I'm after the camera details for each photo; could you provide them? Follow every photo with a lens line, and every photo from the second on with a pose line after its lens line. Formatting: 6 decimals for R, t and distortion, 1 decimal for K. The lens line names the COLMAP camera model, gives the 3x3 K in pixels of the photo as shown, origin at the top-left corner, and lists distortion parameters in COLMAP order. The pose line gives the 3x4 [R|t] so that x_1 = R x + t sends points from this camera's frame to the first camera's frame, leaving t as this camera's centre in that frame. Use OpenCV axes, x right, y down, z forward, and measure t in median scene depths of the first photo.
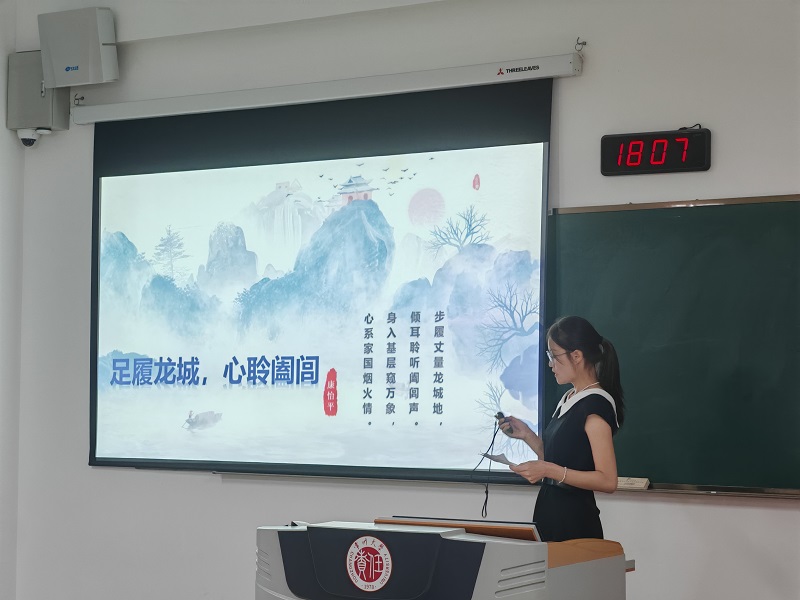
lens RADIAL K [[1644.5, 0, 396.1], [0, 1644.5, 299.0], [0, 0, 1]] dist [0.155690, 0.000000]
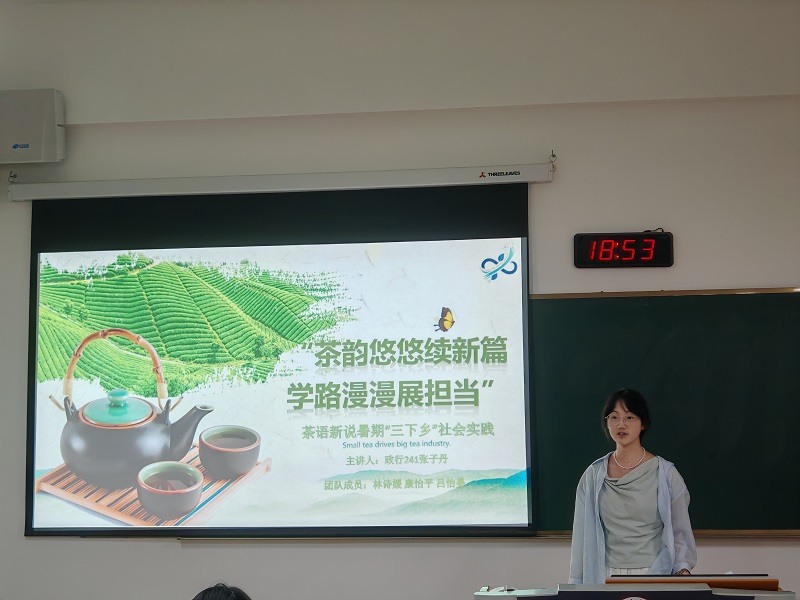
lens RADIAL K [[1250.0, 0, 392.1], [0, 1250.0, 299.4], [0, 0, 1]] dist [0.049937, 0.000000]
pose [[0.914820, 0.032567, 0.402547, -0.348774], [-0.005296, 0.997625, -0.068674, 0.009325], [-0.403827, 0.060693, 0.912820, 0.239632]]
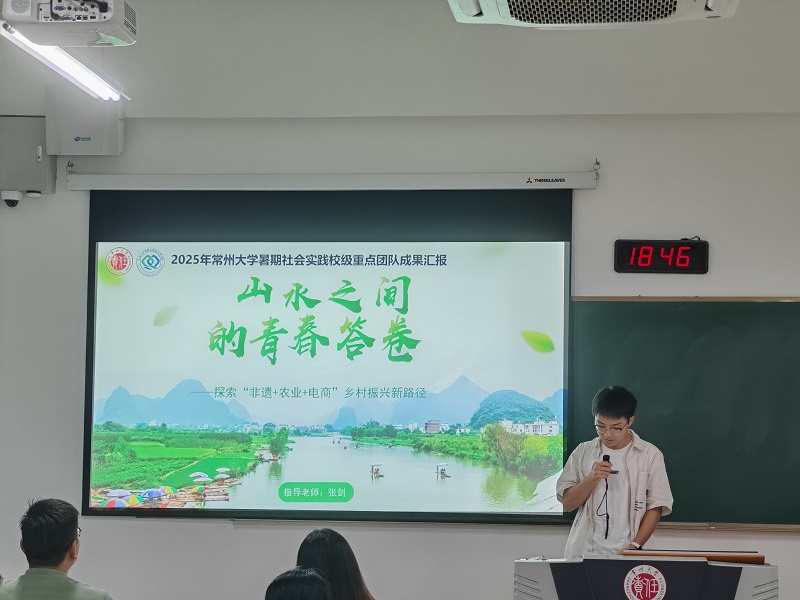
lens RADIAL K [[1735.3, 0, 408.7], [0, 1735.3, 302.0], [0, 0, 1]] dist [0.112080, 0.000000]
pose [[0.909919, 0.035839, 0.413235, -0.546650], [-0.028237, 0.999301, -0.024491, -0.016133], [-0.413824, 0.010616, 0.910295, -0.116908]]
